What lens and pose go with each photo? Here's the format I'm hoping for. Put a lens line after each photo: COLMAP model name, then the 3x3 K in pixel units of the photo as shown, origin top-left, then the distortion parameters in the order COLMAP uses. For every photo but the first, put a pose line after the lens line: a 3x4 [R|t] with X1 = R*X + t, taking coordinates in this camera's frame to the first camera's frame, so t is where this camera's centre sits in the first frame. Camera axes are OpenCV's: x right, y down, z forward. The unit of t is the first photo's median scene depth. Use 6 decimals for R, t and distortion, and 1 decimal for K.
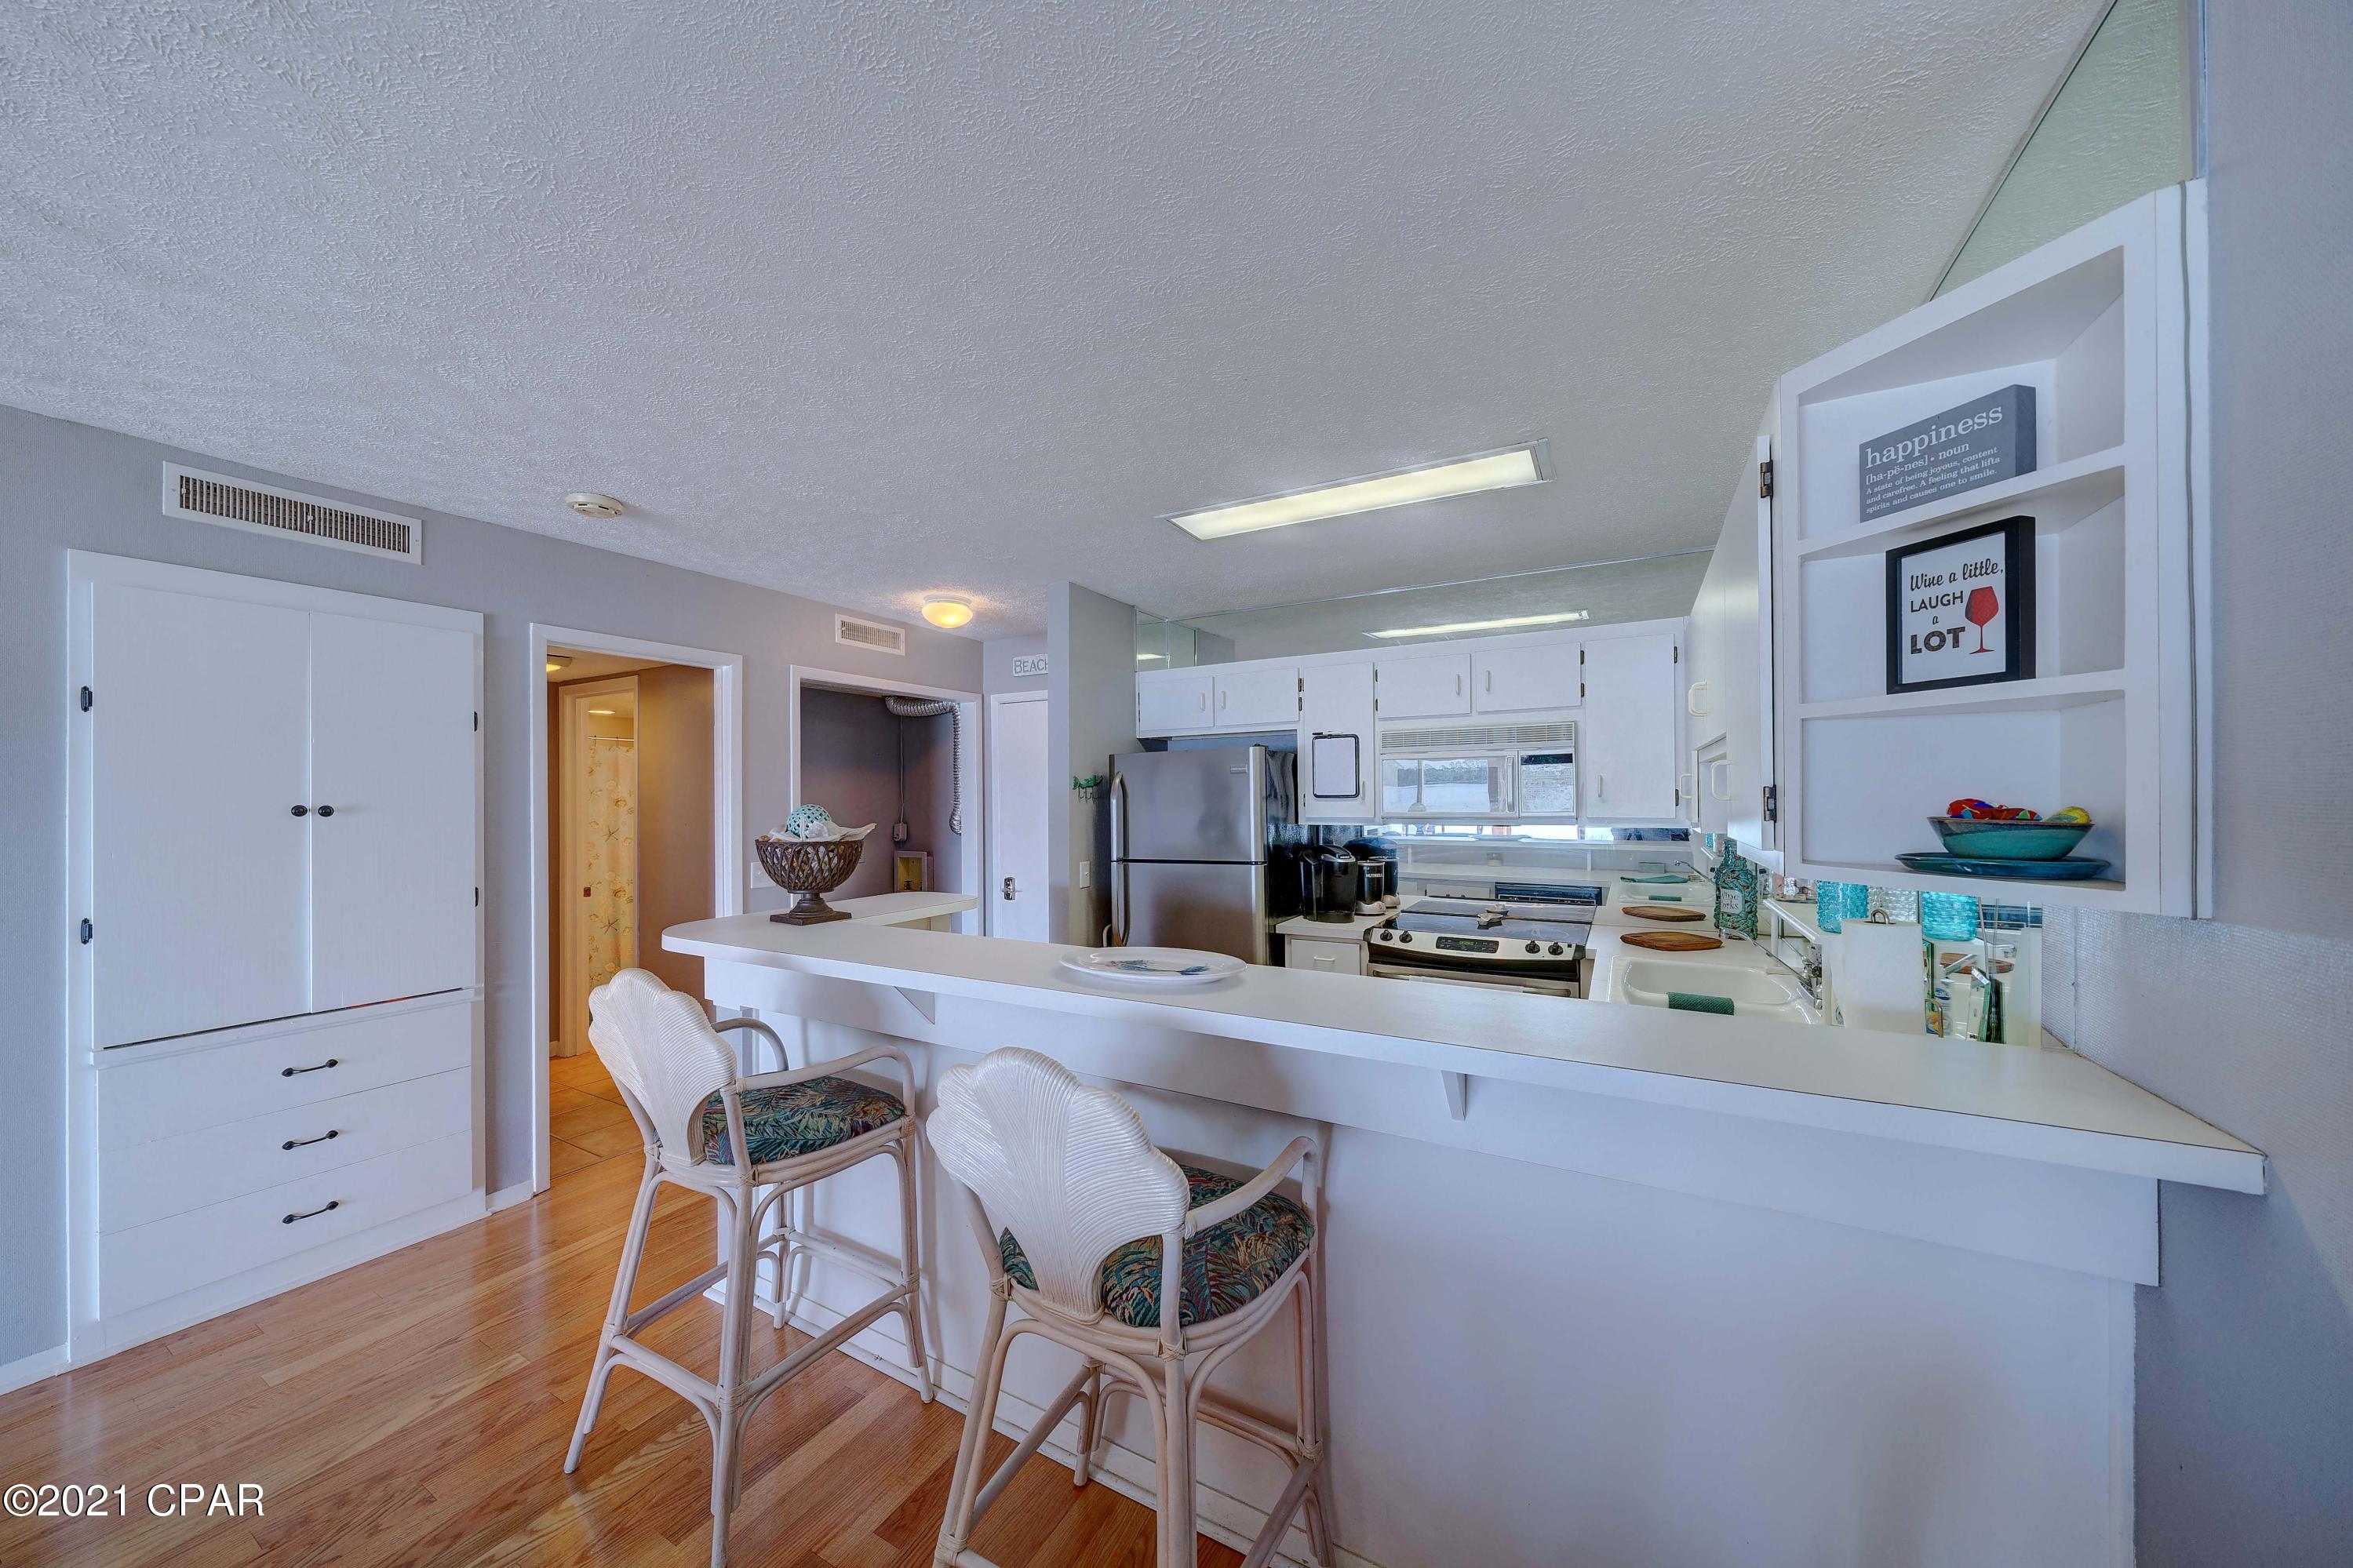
lens RADIAL K [[818.5, 0, 1158.3], [0, 818.5, 787.7], [0, 0, 1]] dist [-0.002315, -0.000001]
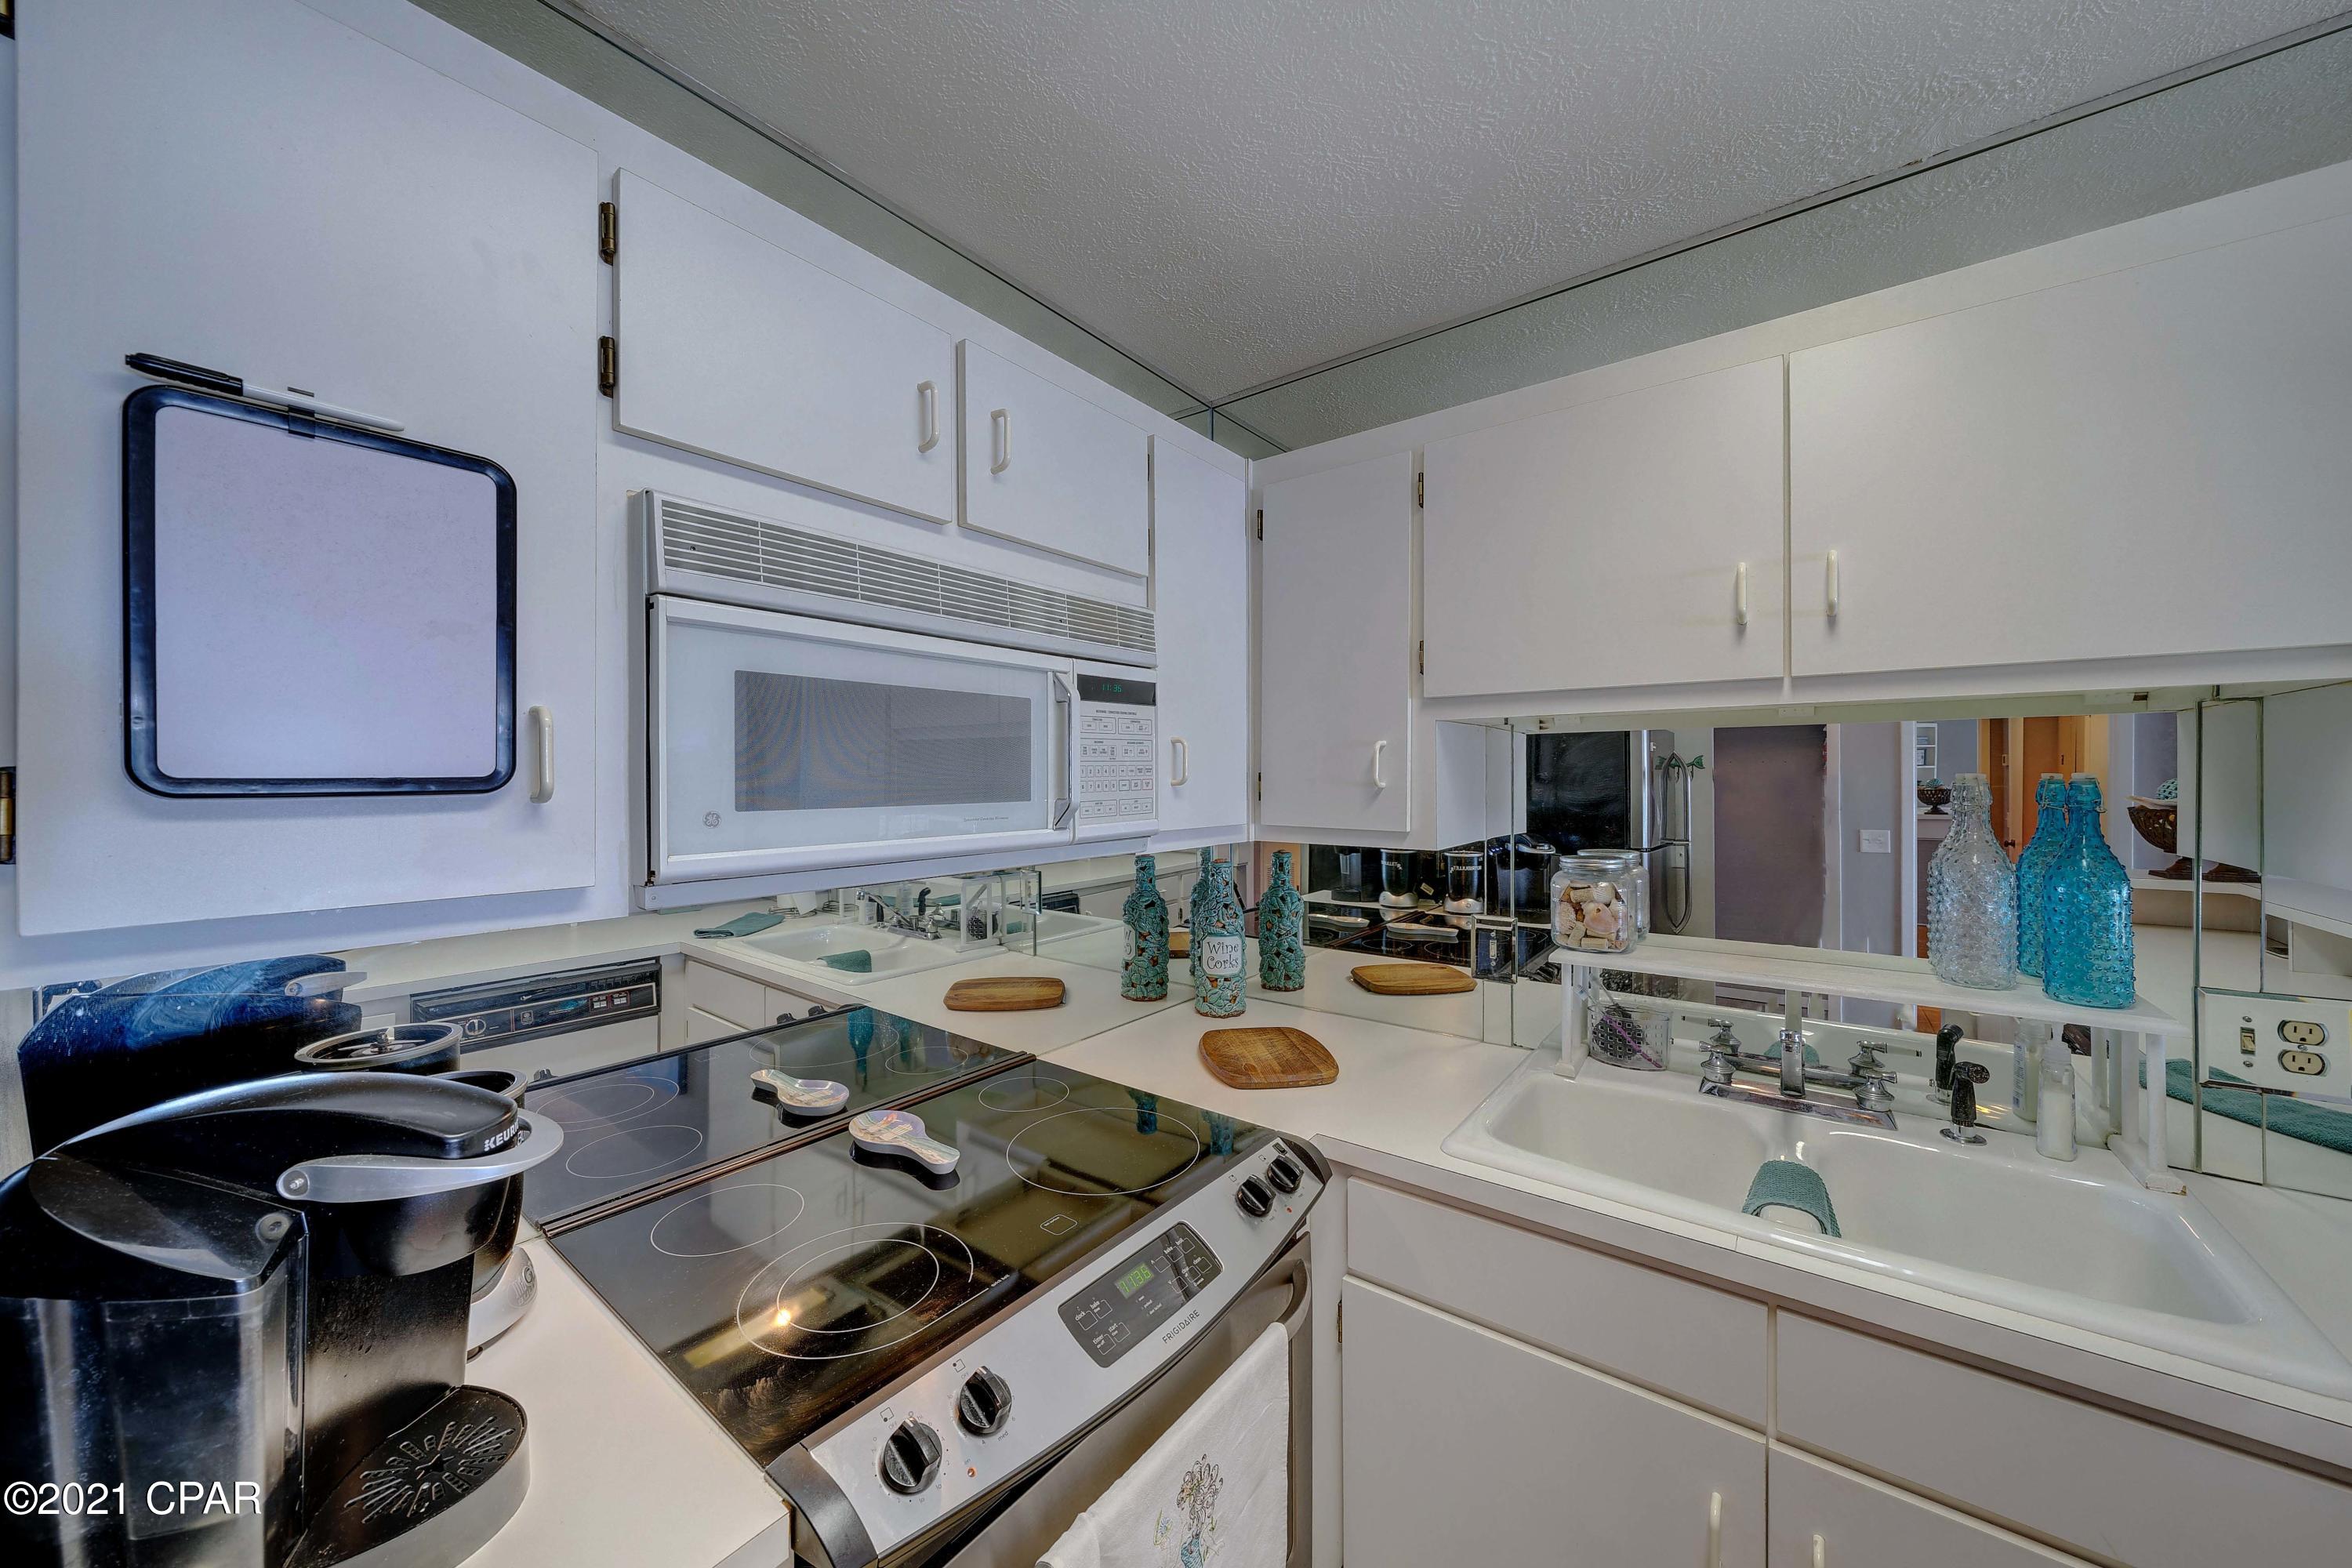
lens RADIAL K [[818.2, 0, 1157.8], [0, 818.2, 787.7], [0, 0, 1]] dist [-0.002315, -0.000001]
pose [[0.149416, -0.007096, 0.988749, 0.088333], [-0.005880, 0.999950, 0.008065, 0.008645], [-0.988757, -0.007019, 0.149367, 0.933146]]
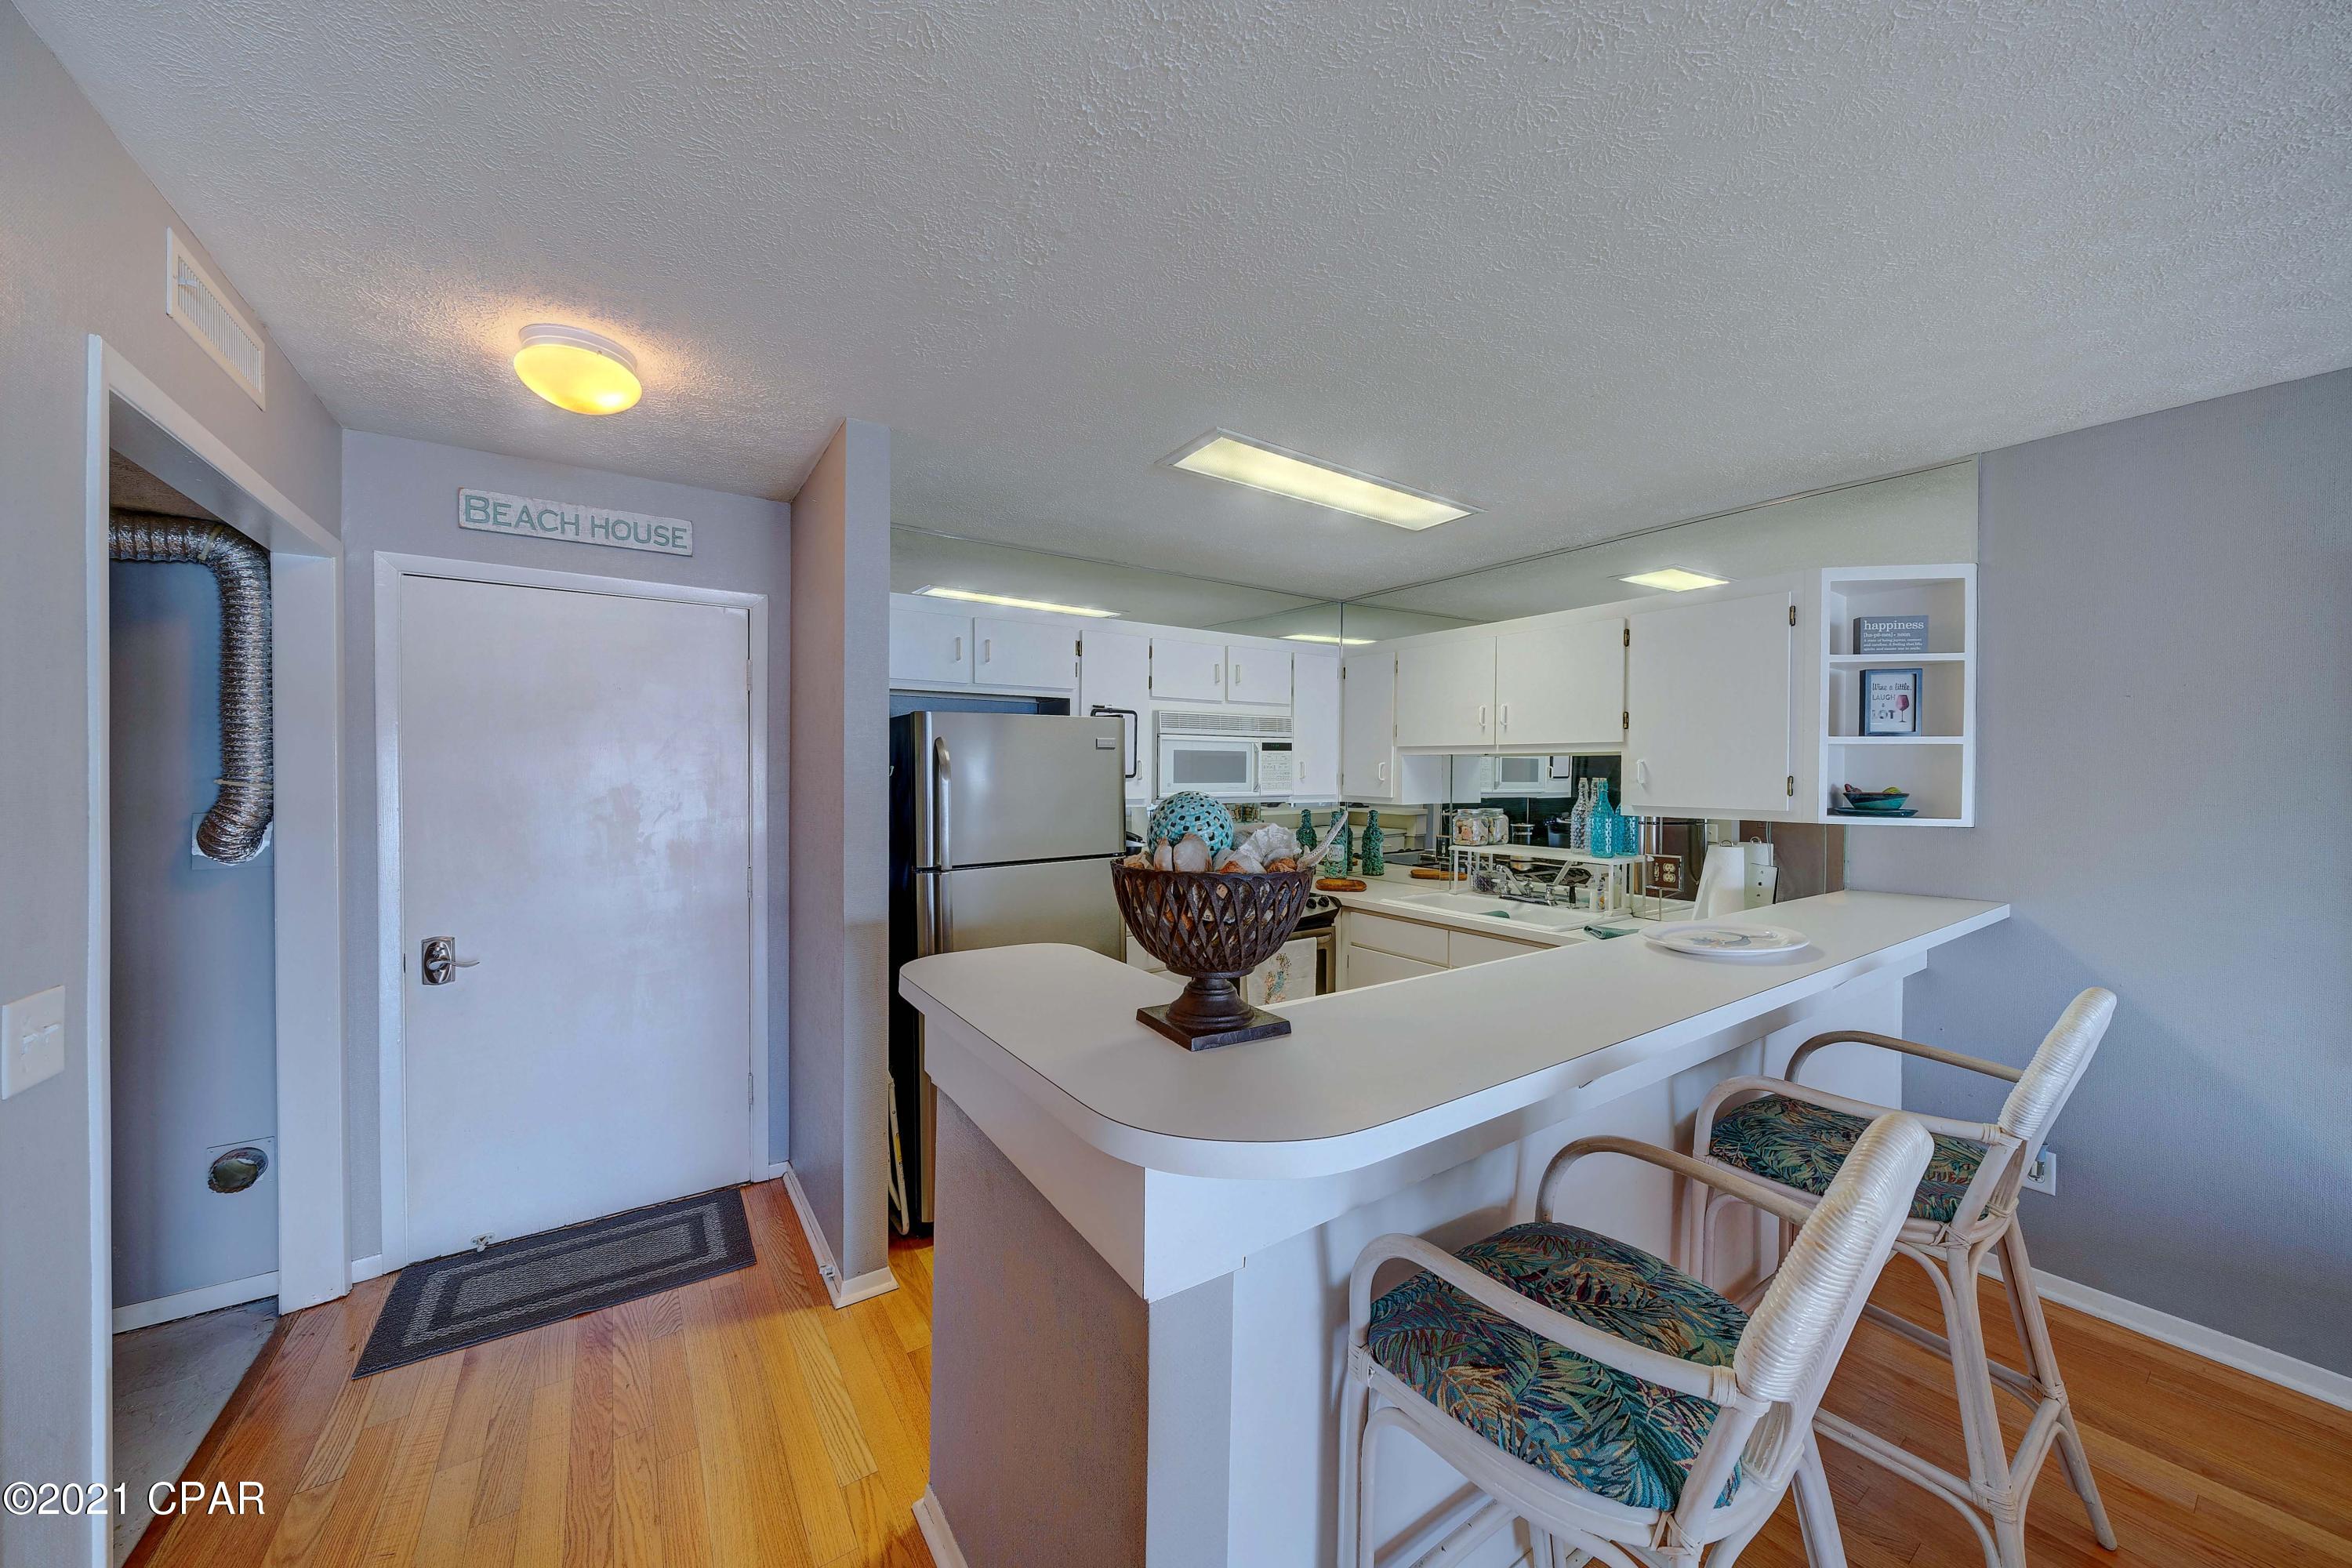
lens RADIAL K [[820.3, 0, 1181.7], [0, 820.3, 775.1], [0, 0, 1]] dist [-0.001708, -0.000059]
pose [[0.436189, 0.007424, 0.899825, -0.667256], [-0.019386, 0.999811, 0.001148, 0.007630], [-0.899646, -0.017945, 0.436250, 0.609777]]
